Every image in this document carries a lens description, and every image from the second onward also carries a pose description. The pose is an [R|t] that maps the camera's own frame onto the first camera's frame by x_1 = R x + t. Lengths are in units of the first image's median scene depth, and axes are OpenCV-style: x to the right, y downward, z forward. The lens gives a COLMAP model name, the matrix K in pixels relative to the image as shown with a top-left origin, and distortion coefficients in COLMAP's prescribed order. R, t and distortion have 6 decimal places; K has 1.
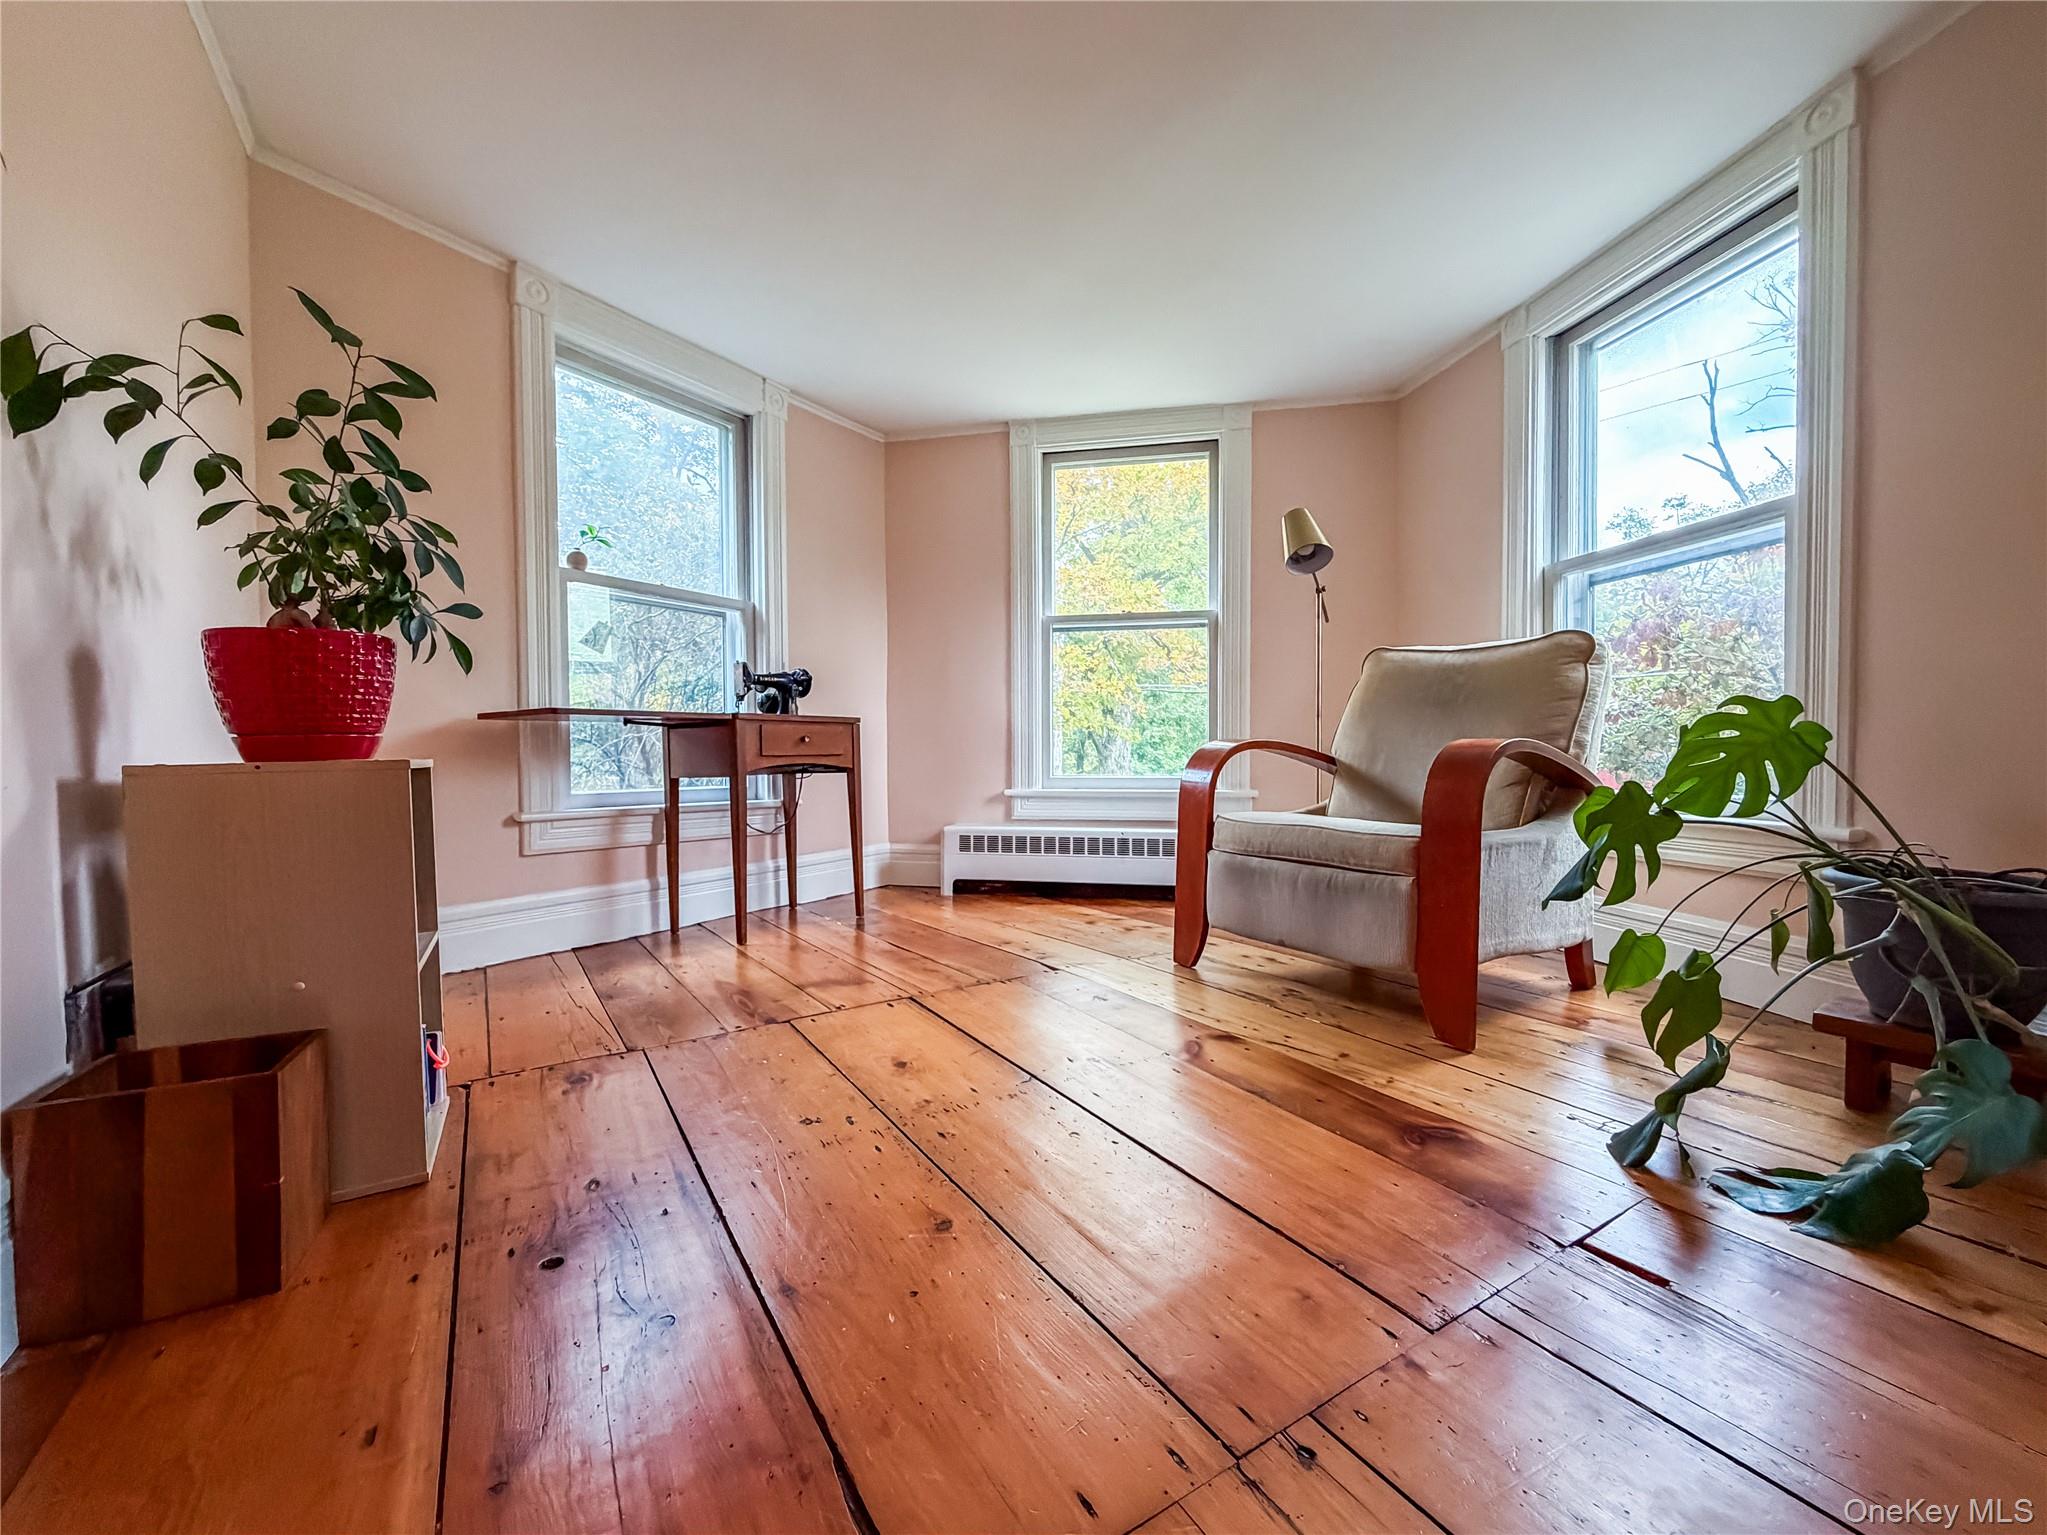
lens RADIAL K [[832.9, 0, 1008.8], [0, 832.9, 778.0], [0, 0, 1]] dist [-0.002488, 0.000132]
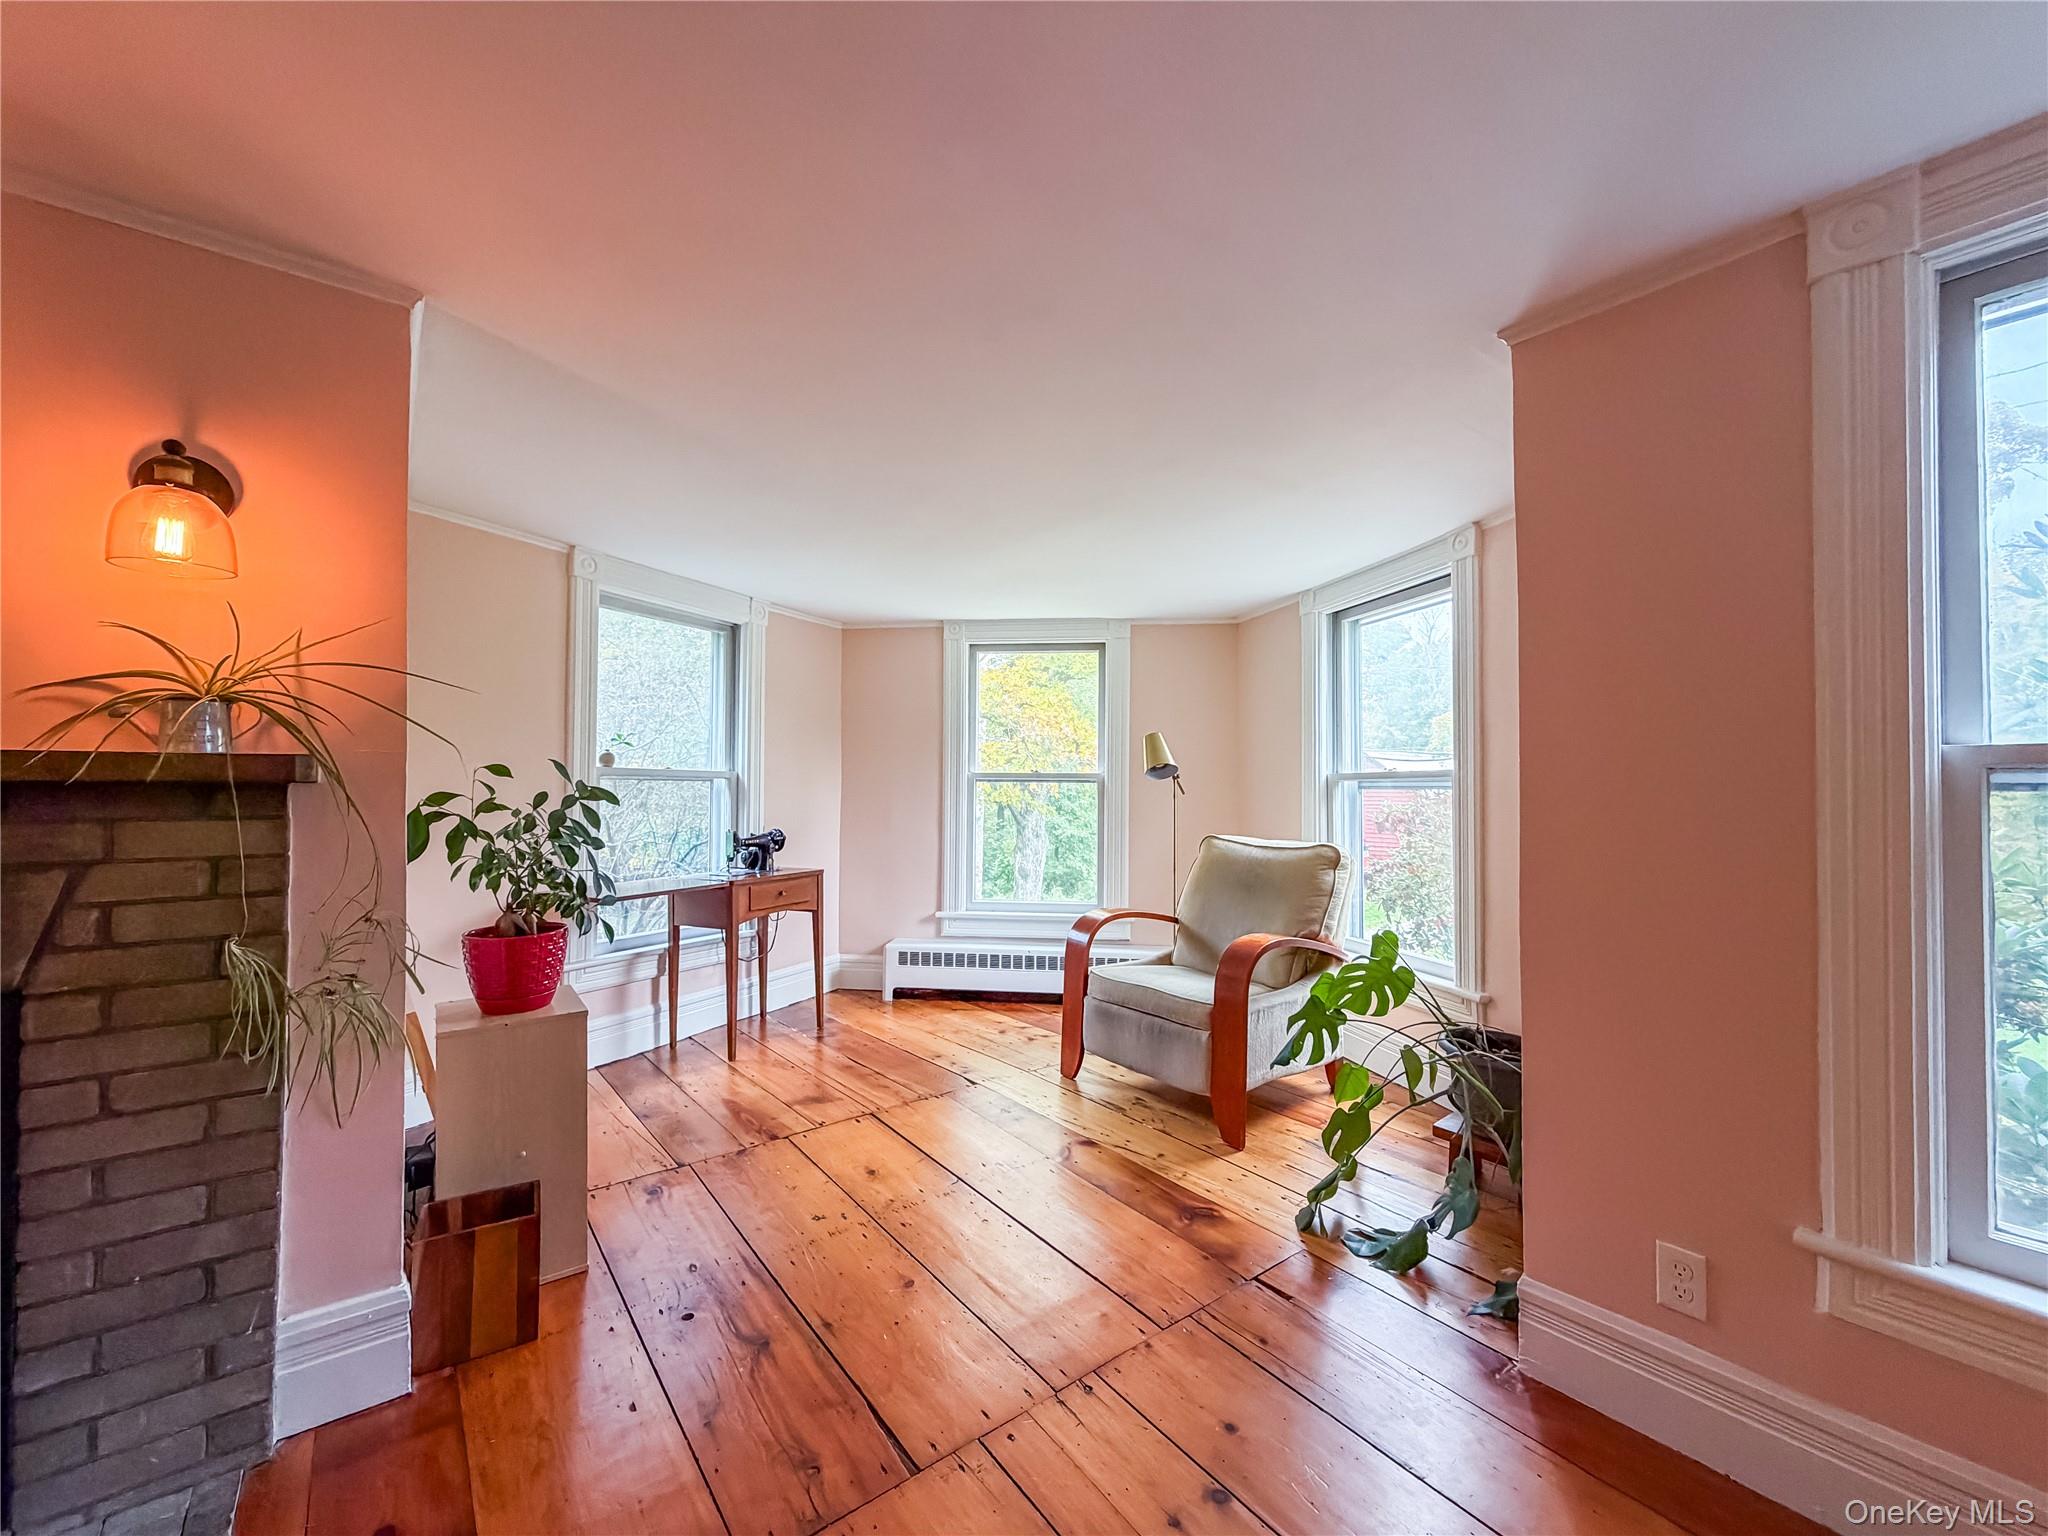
lens RADIAL K [[833.3, 0, 1012.5], [0, 833.3, 765.2], [0, 0, 1]] dist [-0.002488, 0.000132]
pose [[0.995182, 0.014350, 0.096991, -0.025637], [-0.009876, 0.998872, -0.046456, -0.258550], [-0.097548, 0.045274, 0.994200, -0.444173]]
